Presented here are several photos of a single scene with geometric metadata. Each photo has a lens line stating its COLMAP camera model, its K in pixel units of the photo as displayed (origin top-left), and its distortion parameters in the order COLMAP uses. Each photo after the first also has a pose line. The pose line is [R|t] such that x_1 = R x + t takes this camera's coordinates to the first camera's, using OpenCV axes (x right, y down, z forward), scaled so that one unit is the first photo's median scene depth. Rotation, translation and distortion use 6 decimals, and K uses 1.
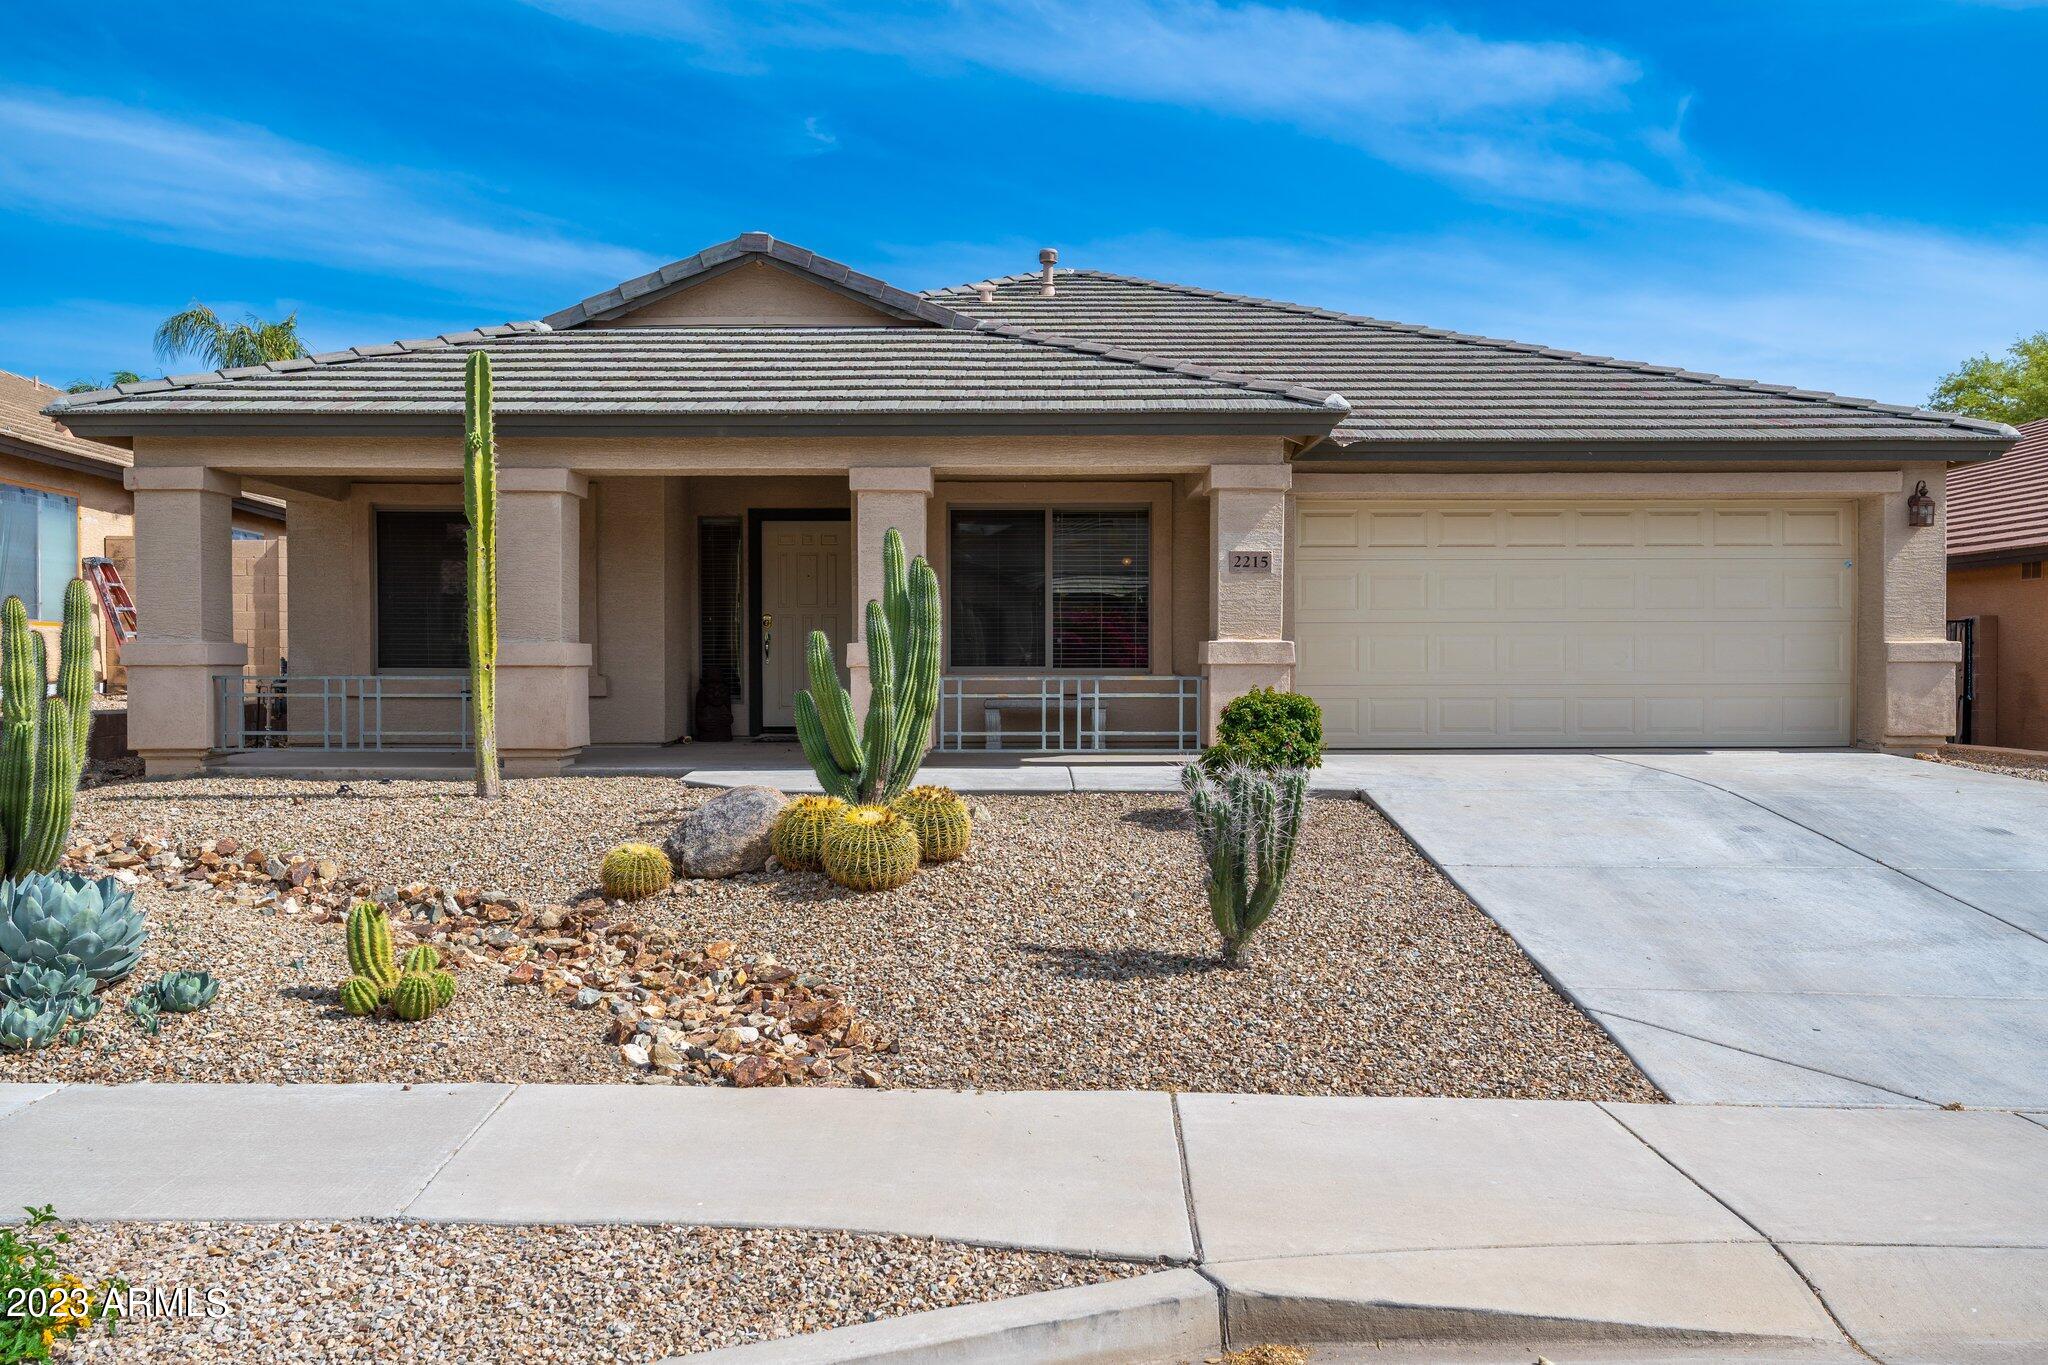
lens RADIAL K [[1631.6, 0, 1024.5], [0, 1631.6, 681.9], [0, 0, 1]] dist [0.004483, 0.003486]
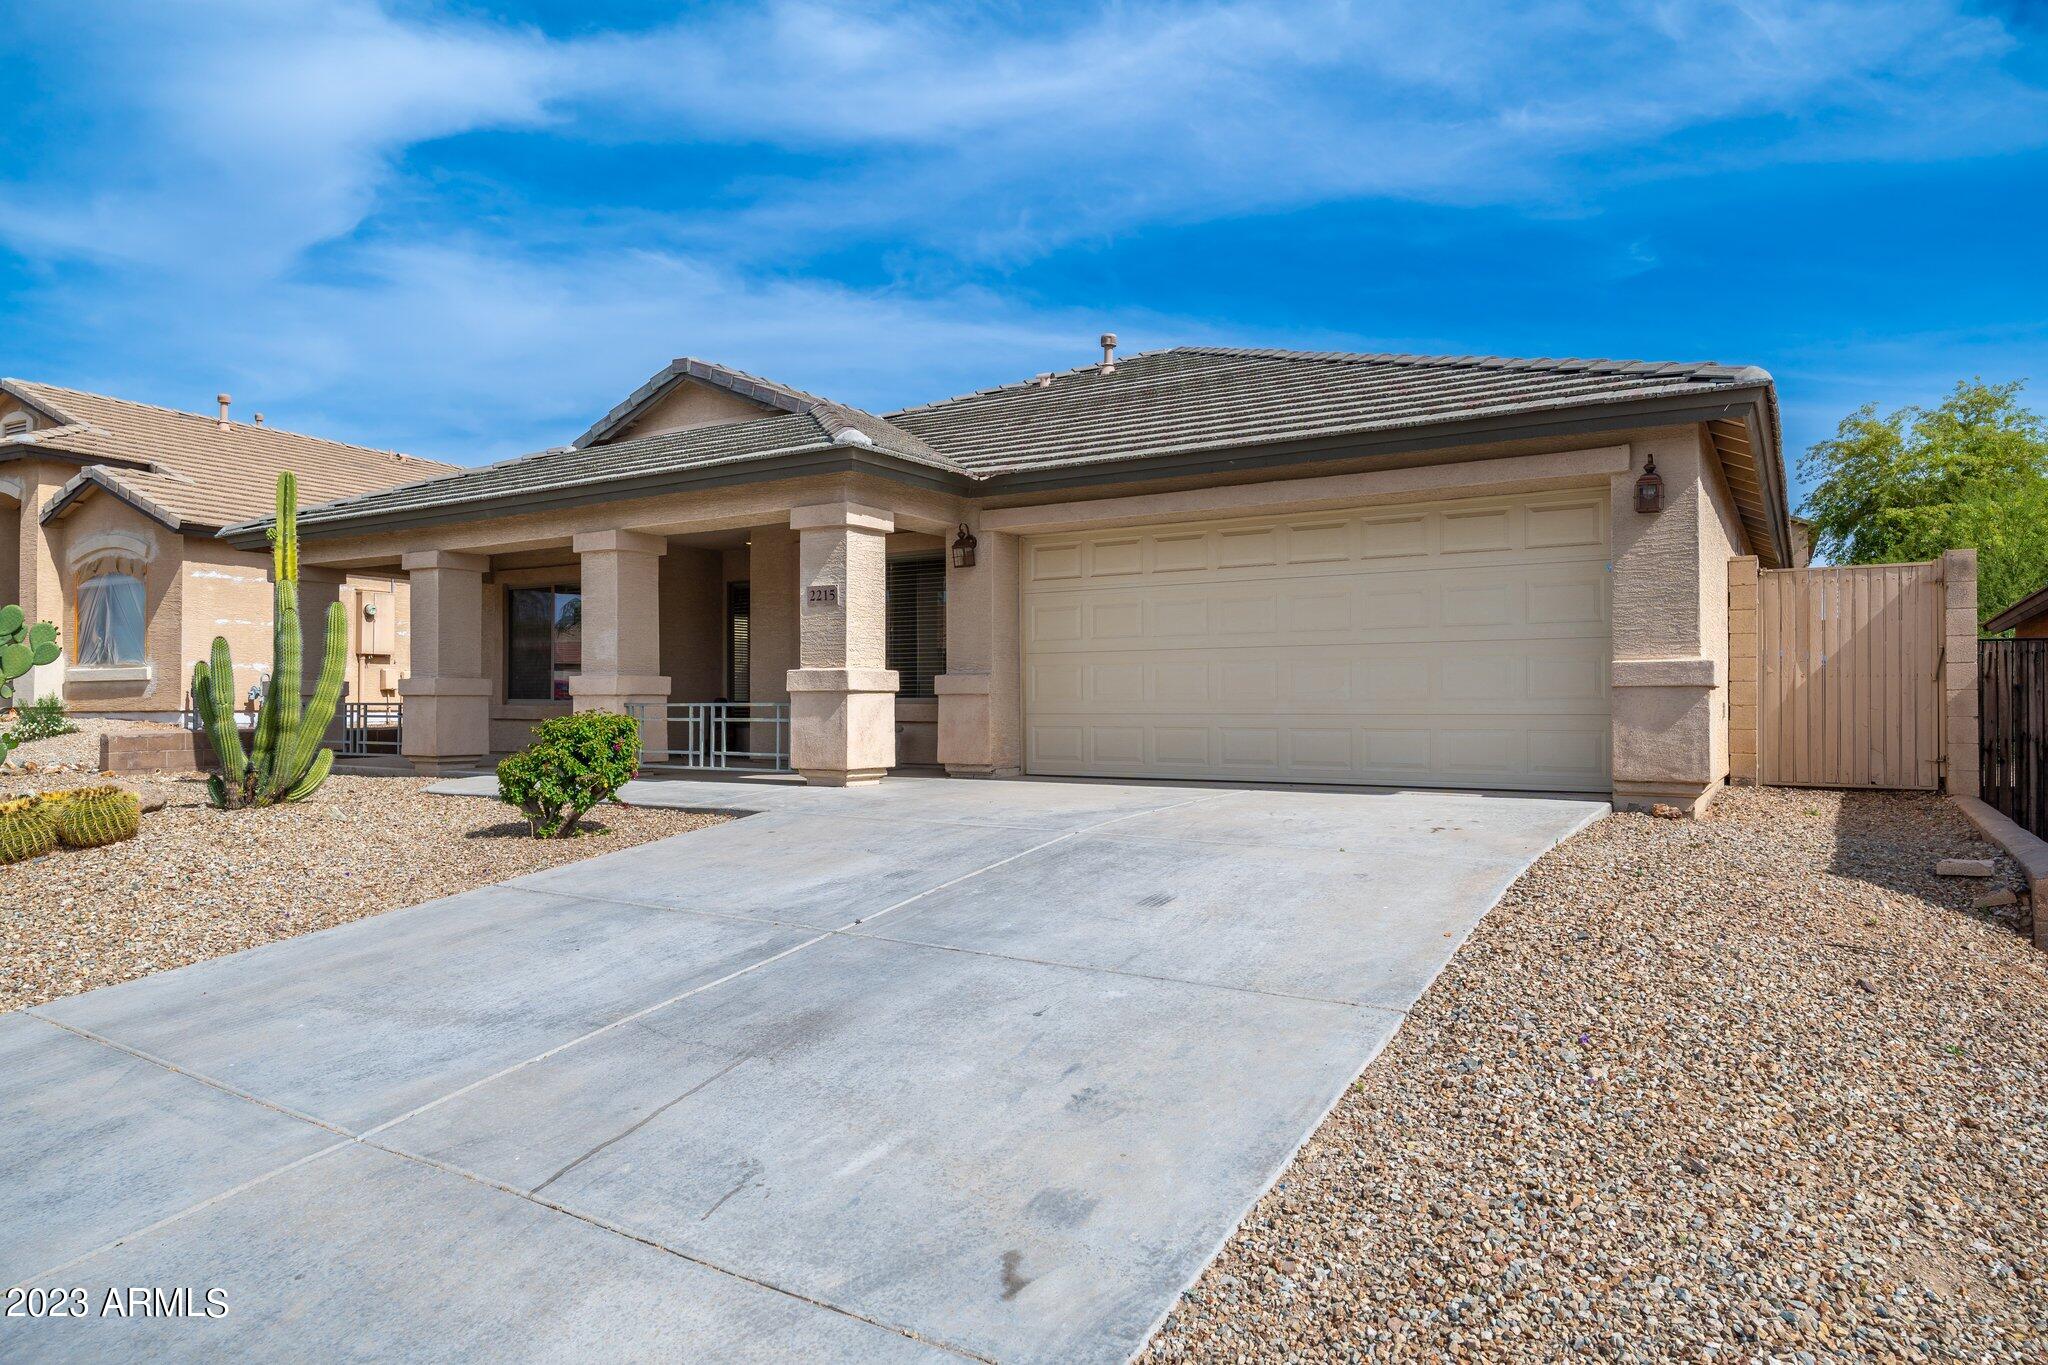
lens RADIAL K [[1244.2, 0, 1024.0], [0, 1244.2, 682.5], [0, 0, 1]] dist [0.001753, 0.001510]
pose [[0.846344, -0.008431, -0.532570, 0.586412], [-0.007151, 0.999605, -0.027188, 0.003953], [0.532589, 0.026819, 0.845949, 0.327385]]
